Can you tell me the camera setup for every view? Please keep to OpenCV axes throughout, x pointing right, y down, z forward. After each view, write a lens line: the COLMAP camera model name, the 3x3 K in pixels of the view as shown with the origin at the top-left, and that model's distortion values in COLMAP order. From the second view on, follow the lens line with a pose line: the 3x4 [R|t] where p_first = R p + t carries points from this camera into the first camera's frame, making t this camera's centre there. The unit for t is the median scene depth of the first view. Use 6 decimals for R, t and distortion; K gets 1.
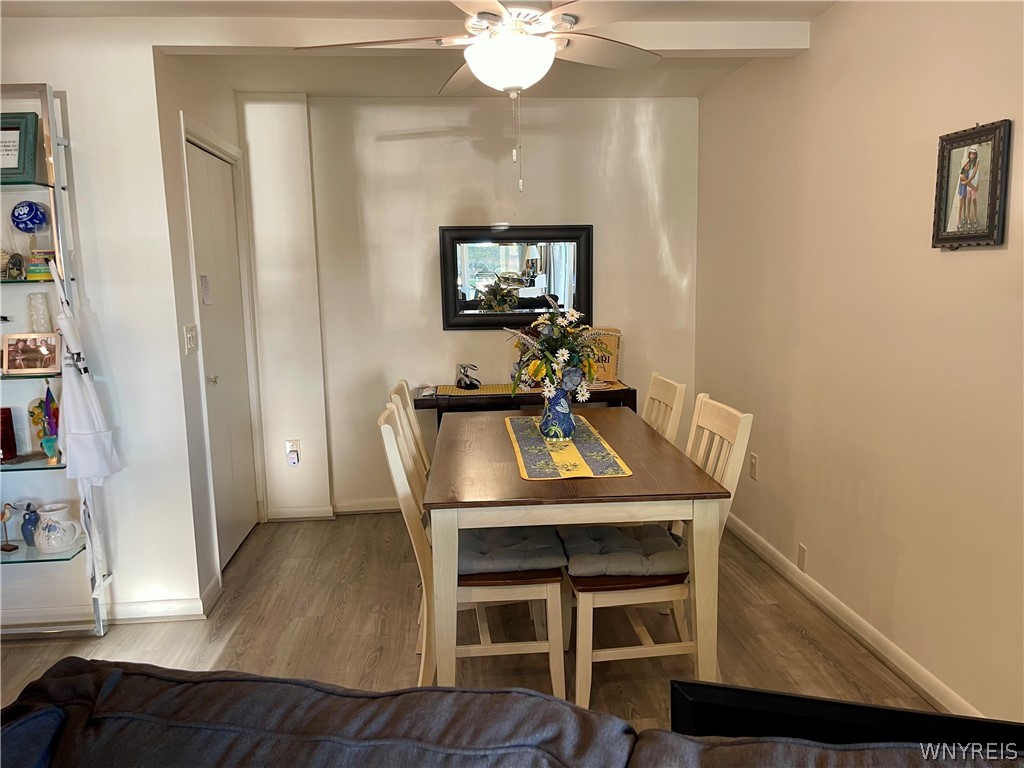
lens RADIAL K [[770.2, 0, 512.0], [0, 770.2, 384.0], [0, 0, 1]] dist [0.084084, -0.128112]
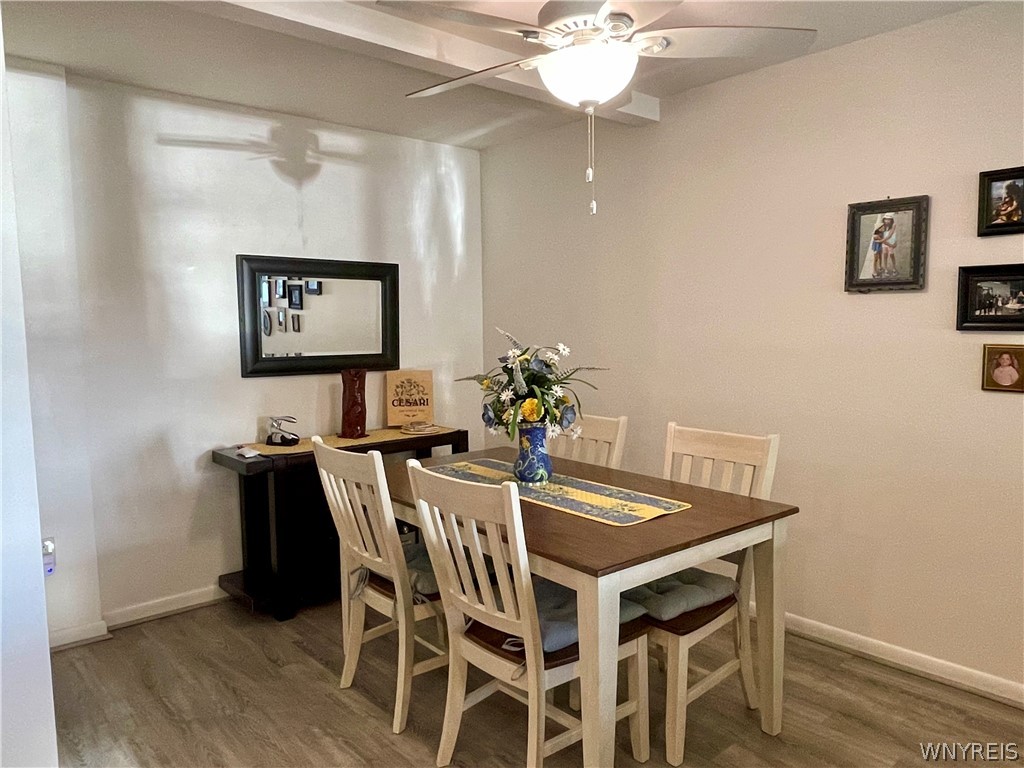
lens RADIAL K [[720.8, 0, 512.0], [0, 720.8, 384.0], [0, 0, 1]] dist [-0.001998, -0.002512]
pose [[0.810101, -0.036773, 0.585137, -0.495004], [0.074517, 0.996395, -0.040548, -0.015433], [-0.581536, 0.076451, 0.809920, 0.323225]]
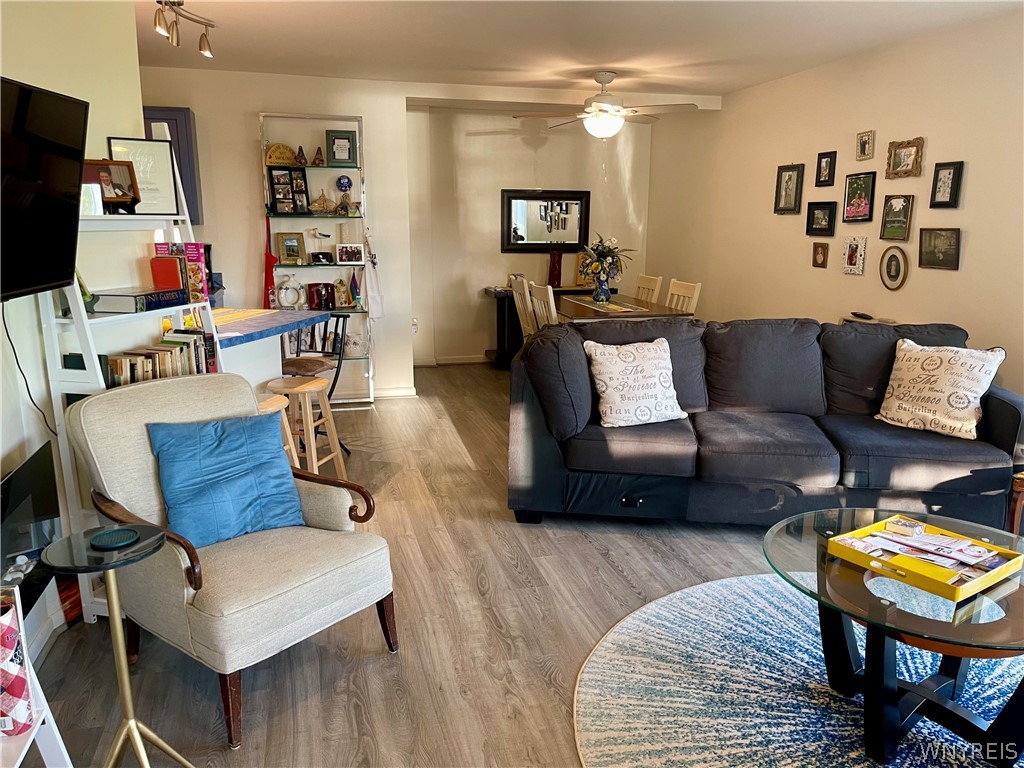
lens RADIAL K [[770.2, 0, 512.0], [0, 770.2, 384.0], [0, 0, 1]] dist [0.084084, -0.128112]
pose [[0.987343, -0.006464, 0.158465, -0.530711], [-0.004346, 0.997691, 0.067775, 0.158247], [-0.158538, -0.067606, 0.985036, -1.051844]]
